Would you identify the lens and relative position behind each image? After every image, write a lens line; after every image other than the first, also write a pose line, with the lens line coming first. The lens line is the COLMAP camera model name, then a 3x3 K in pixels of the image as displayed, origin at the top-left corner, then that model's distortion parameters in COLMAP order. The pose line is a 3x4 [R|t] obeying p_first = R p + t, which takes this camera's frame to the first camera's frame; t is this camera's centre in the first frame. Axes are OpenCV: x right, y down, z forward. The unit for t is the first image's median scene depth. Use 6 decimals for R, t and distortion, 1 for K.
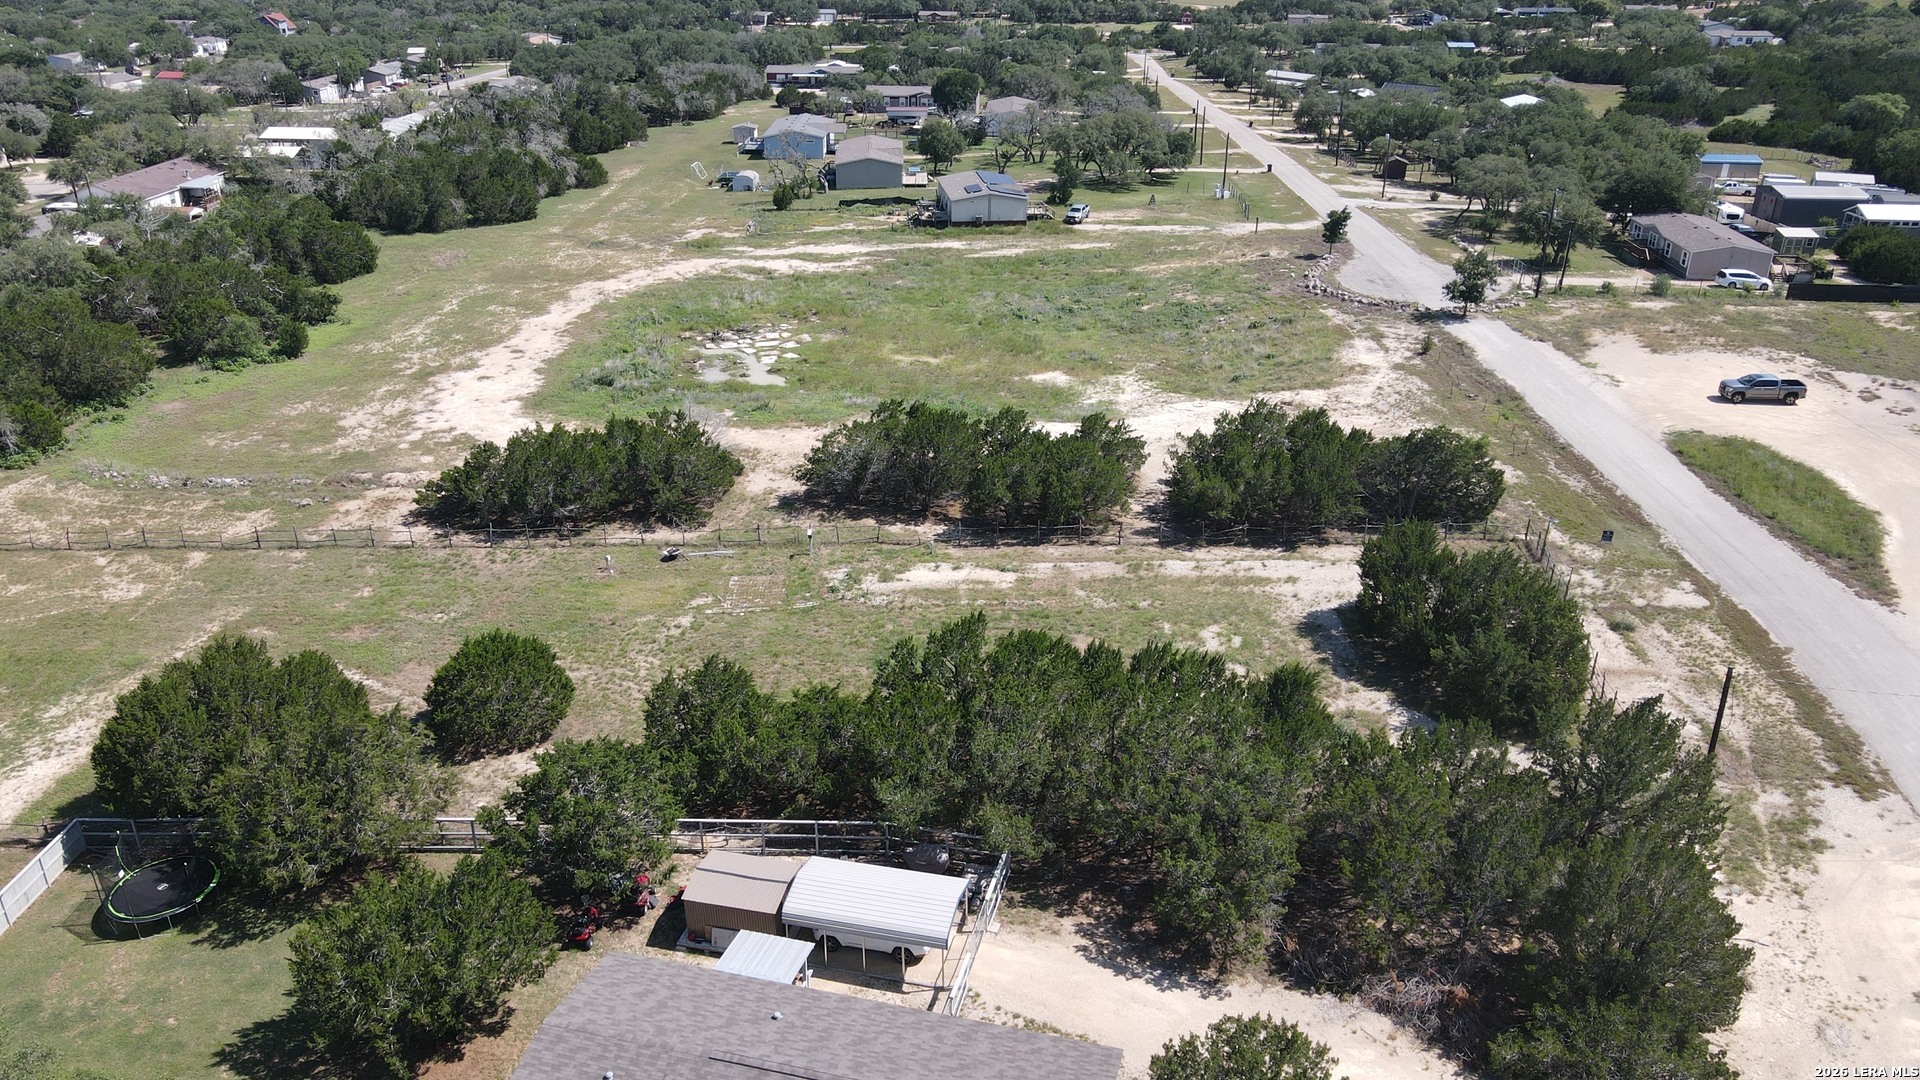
lens RADIAL K [[1423.2, 0, 950.7], [0, 1423.2, 547.5], [0, 0, 1]] dist [-0.005549, 0.041310]
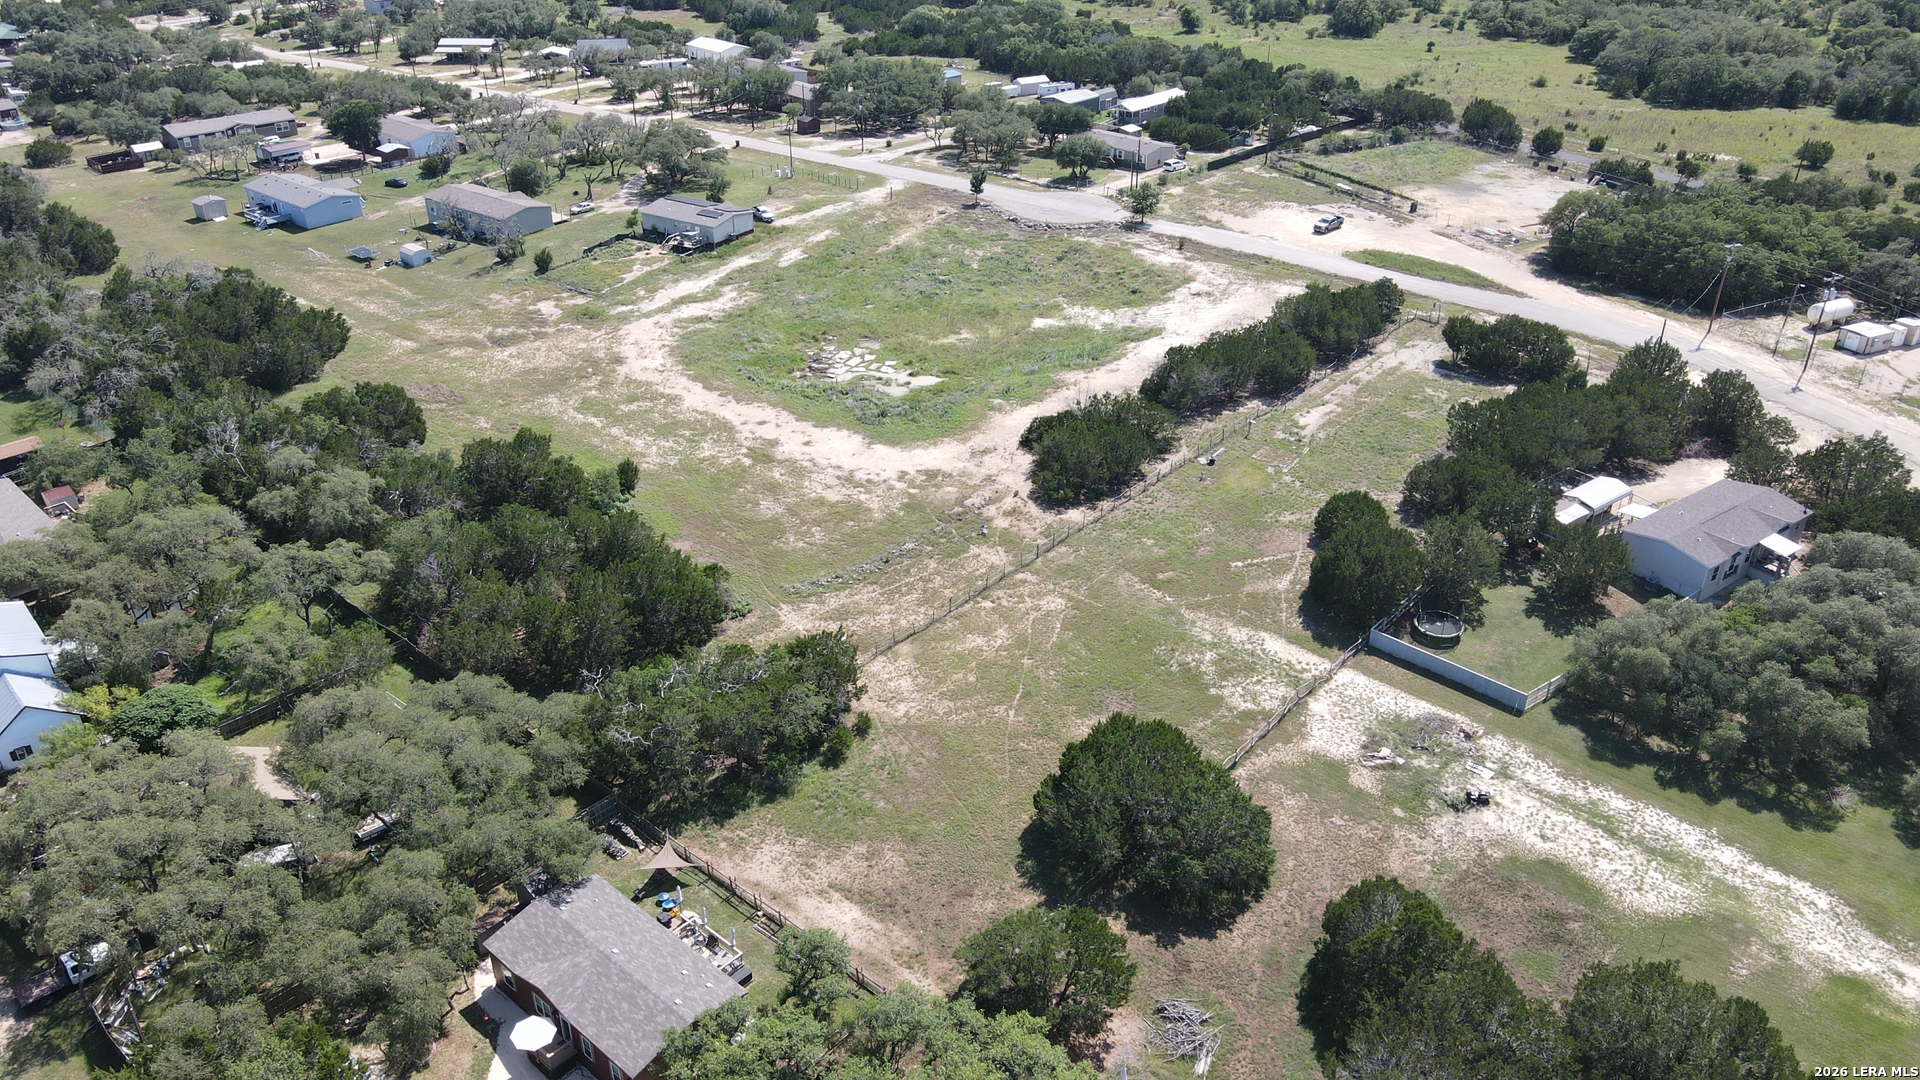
lens RADIAL K [[1423.2, 0, 950.7], [0, 1423.2, 547.5], [0, 0, 1]] dist [-0.005549, 0.041310]
pose [[0.638078, -0.384540, 0.667072, -1.208604], [0.324795, 0.919931, 0.219625, -0.288964], [-0.698115, 0.076524, 0.711884, -0.010955]]
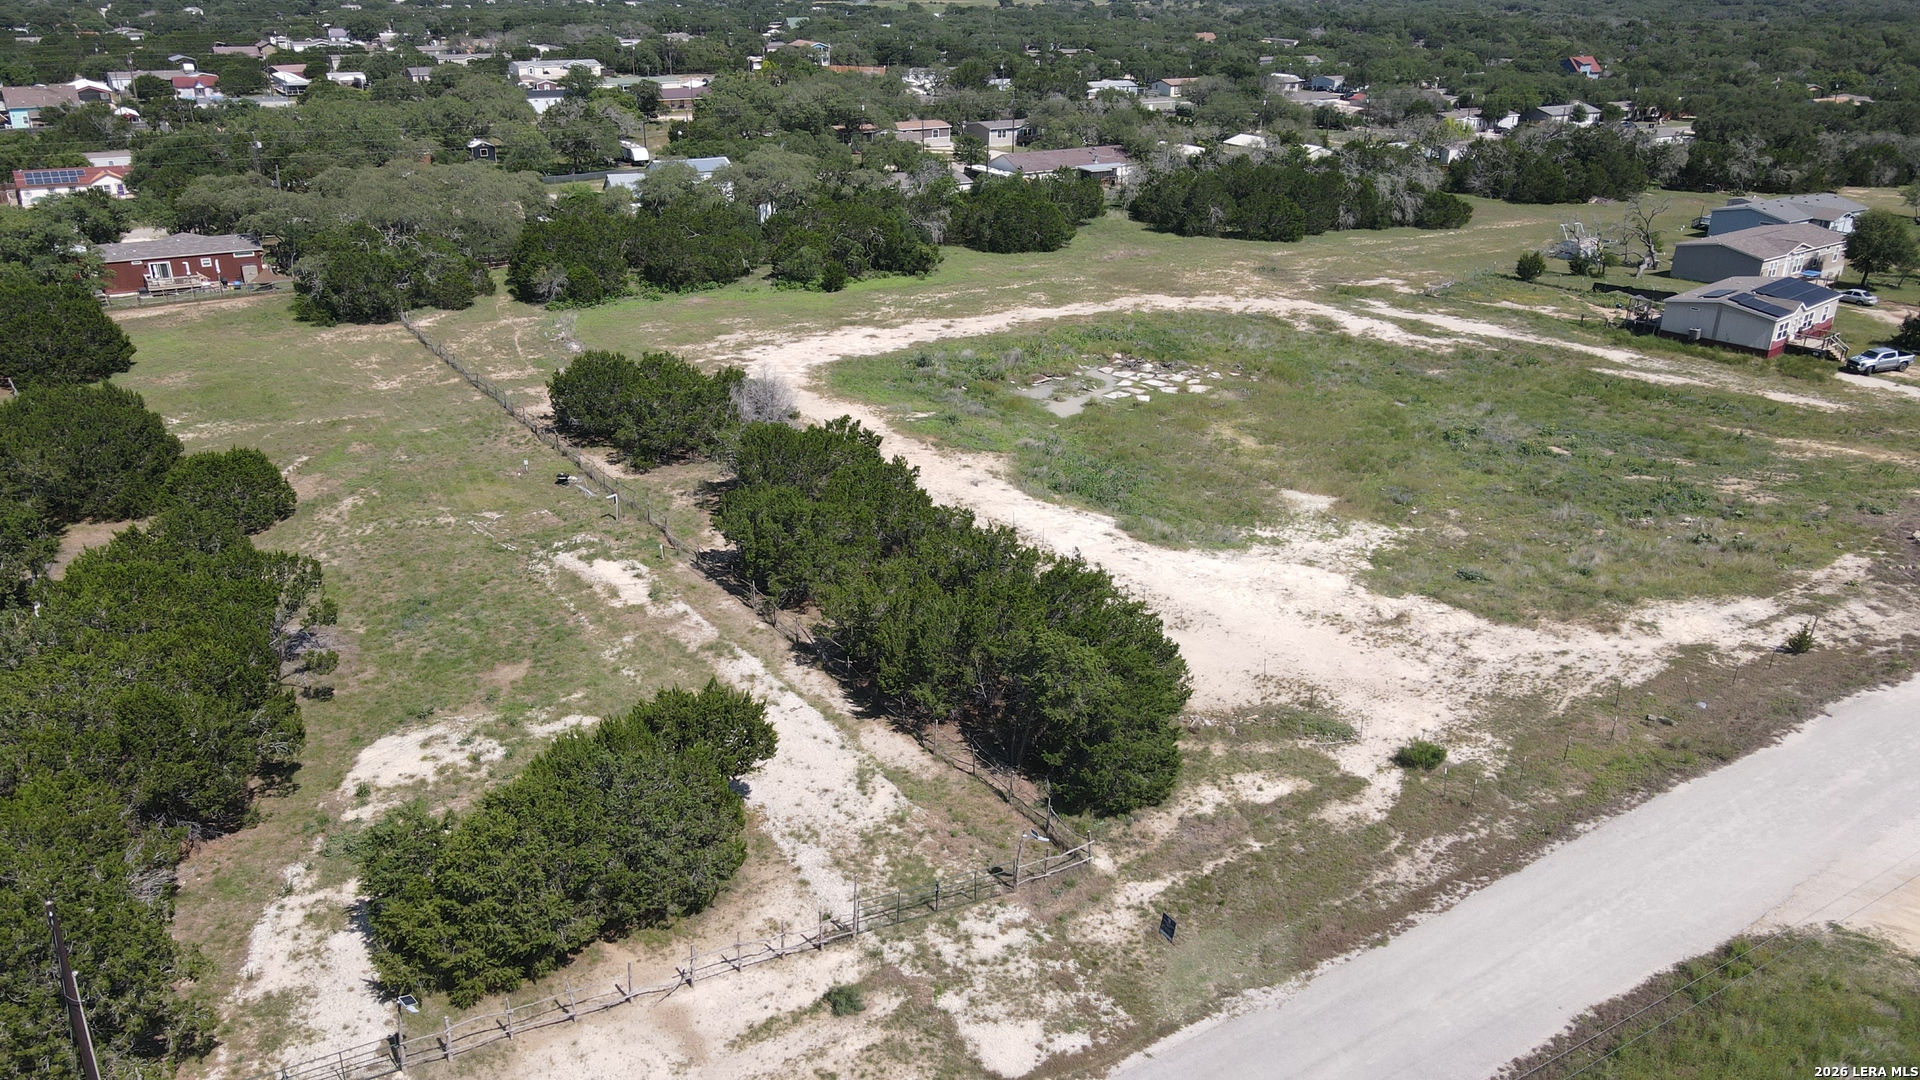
lens RADIAL K [[1423.2, 0, 950.7], [0, 1423.2, 547.5], [0, 0, 1]] dist [-0.005549, 0.041310]
pose [[0.572716, 0.323035, -0.753422, 0.581847], [-0.350086, 0.927438, 0.131527, -0.139834], [0.741239, 0.188435, 0.644249, 0.409905]]
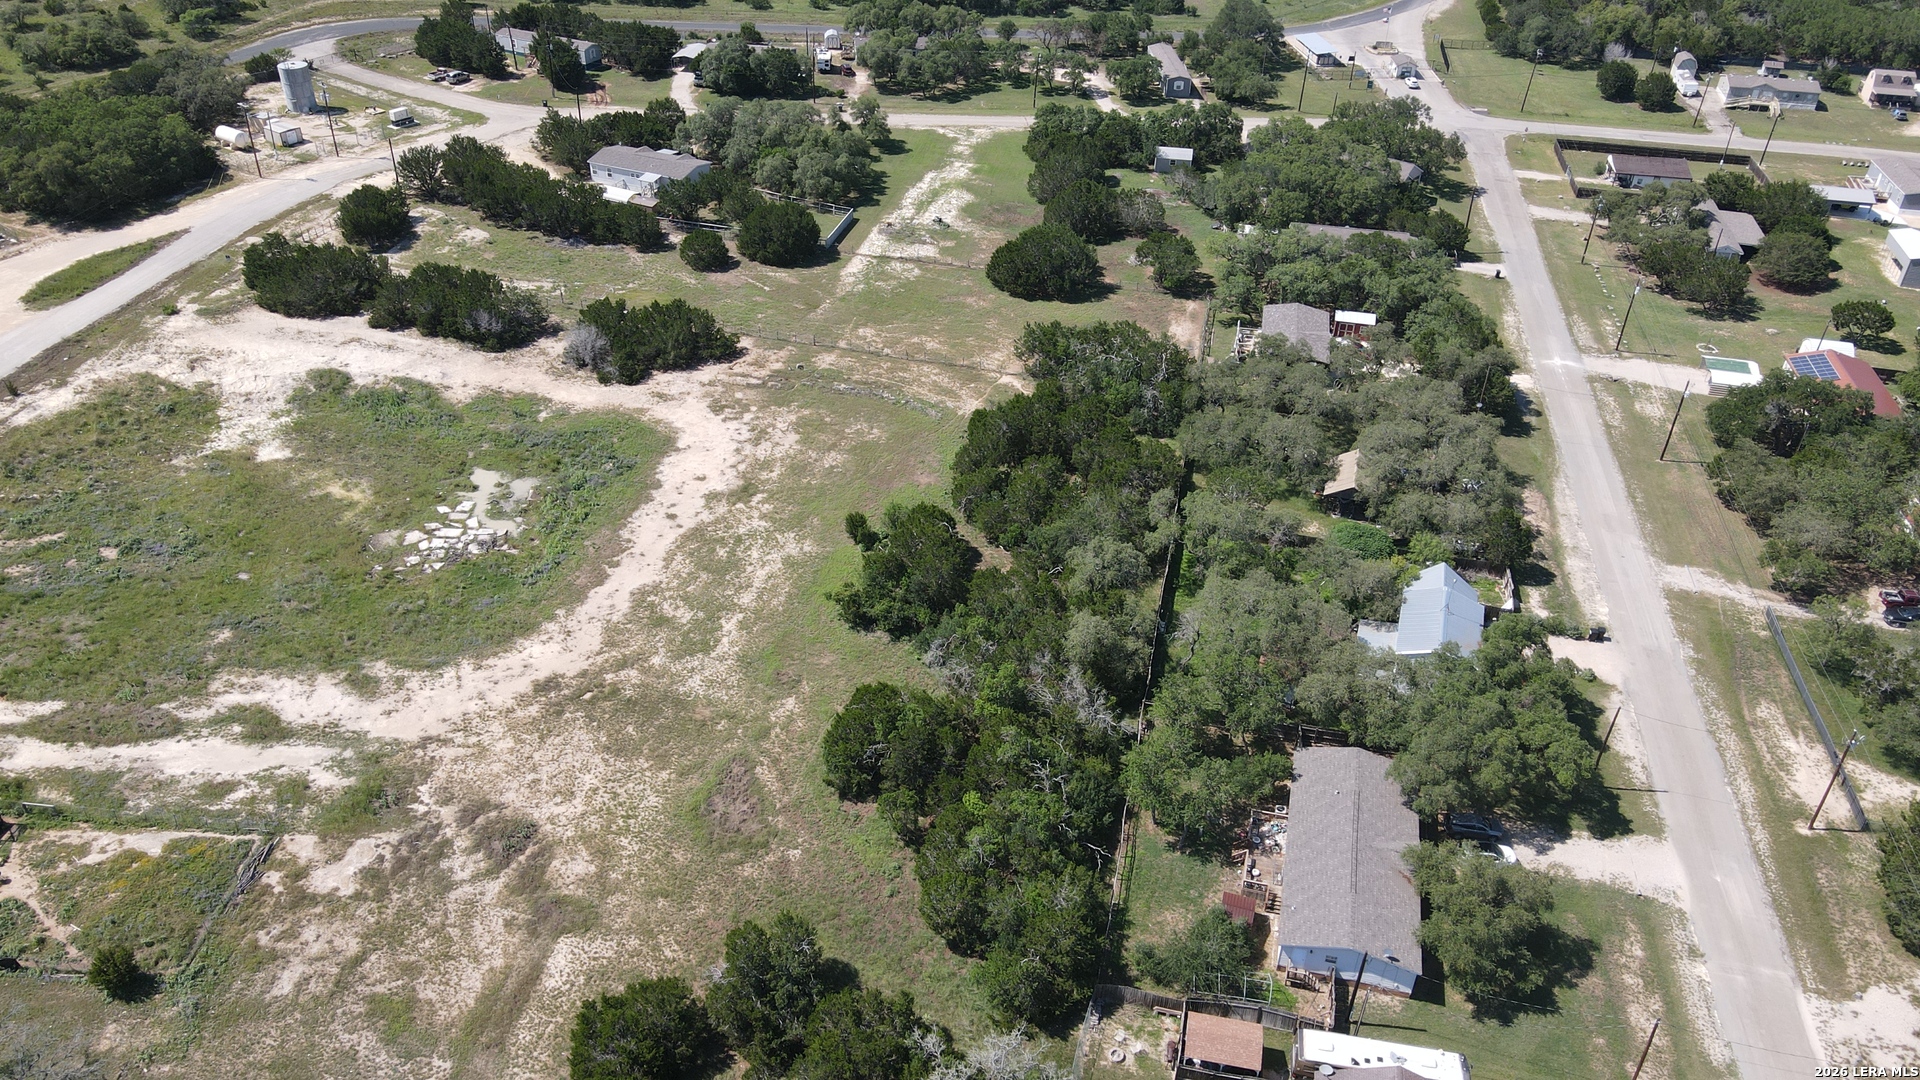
lens RADIAL K [[1423.2, 0, 950.7], [0, 1423.2, 547.5], [0, 0, 1]] dist [-0.005549, 0.041310]
pose [[-0.984911, -0.116356, 0.128105, -0.756040], [0.048932, 0.522799, 0.851050, -1.220927], [-0.165998, 0.844478, -0.509217, 1.750340]]
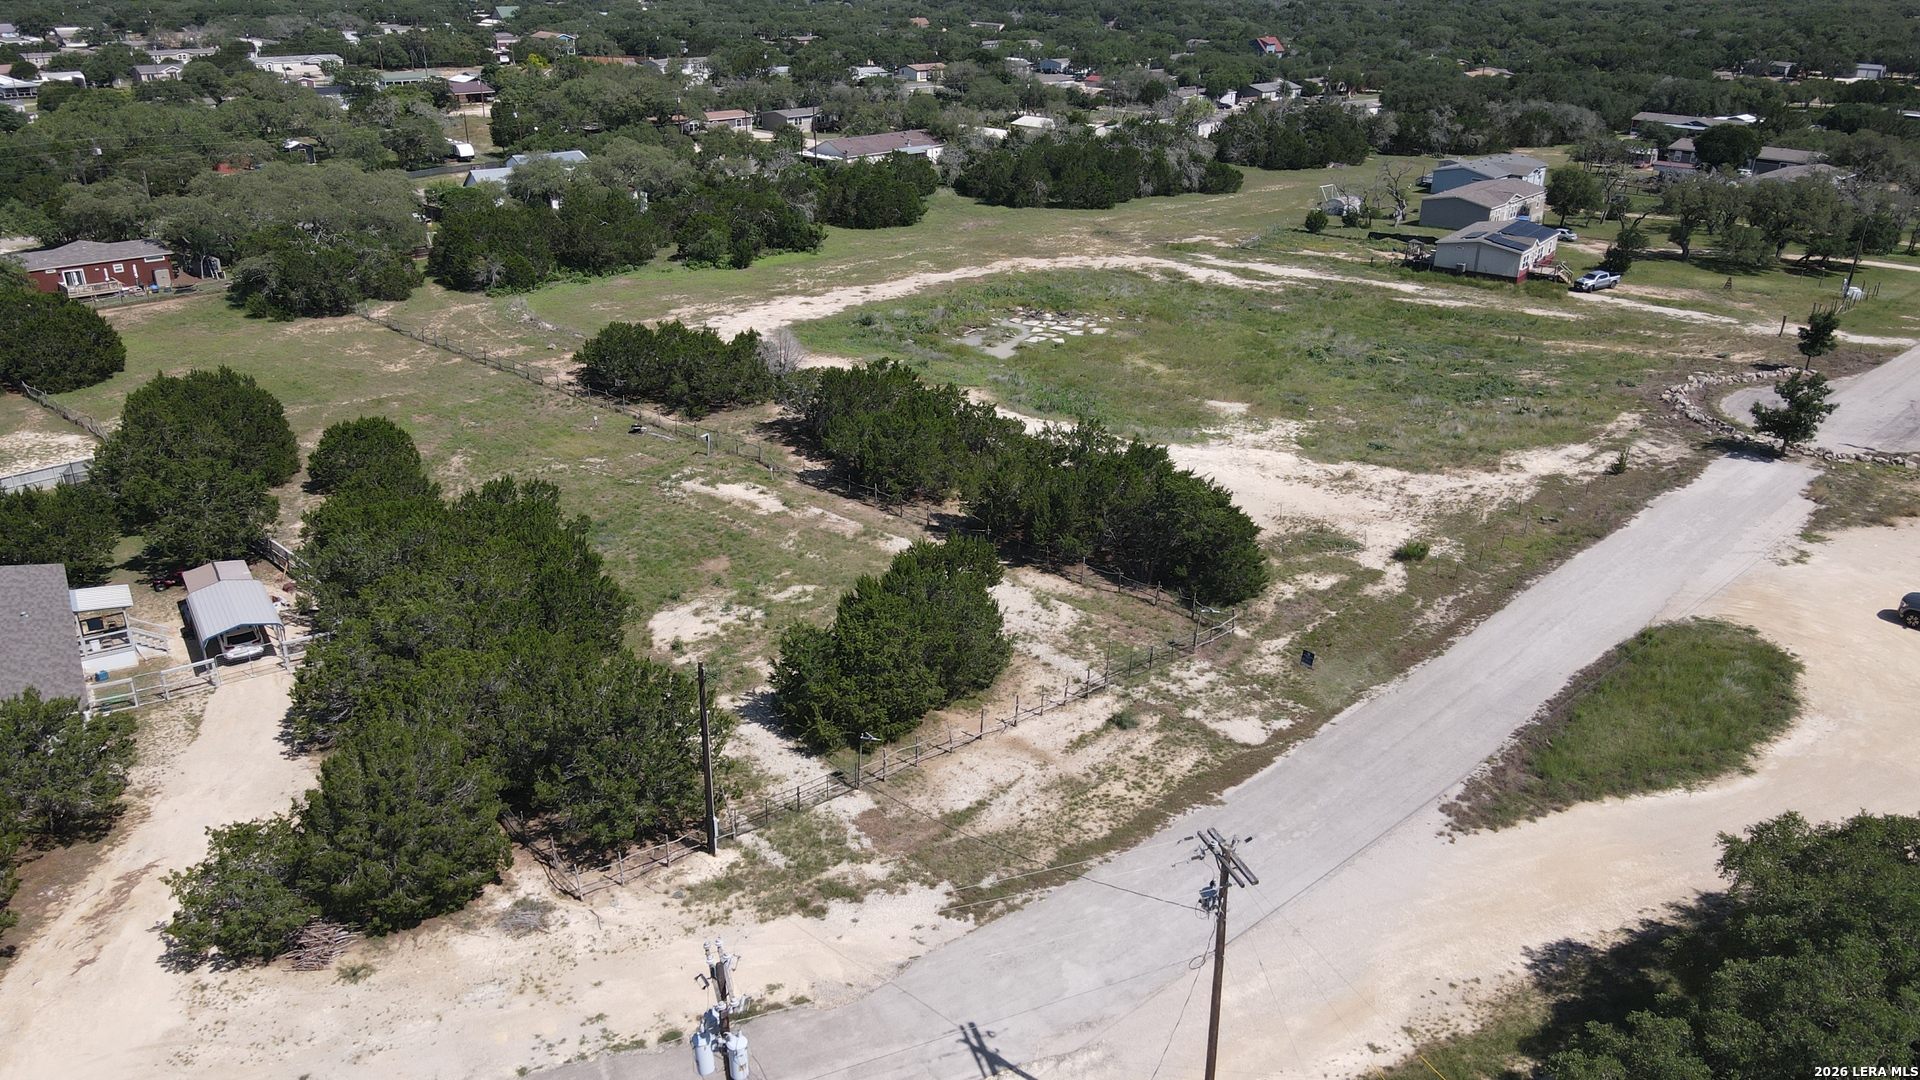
lens RADIAL K [[1423.2, 0, 950.7], [0, 1423.2, 547.5], [0, 0, 1]] dist [-0.005549, 0.041310]
pose [[0.734274, 0.275045, -0.620638, 0.596556], [-0.290823, 0.953550, 0.078510, -0.054513], [0.613404, 0.122848, 0.780156, 0.165761]]
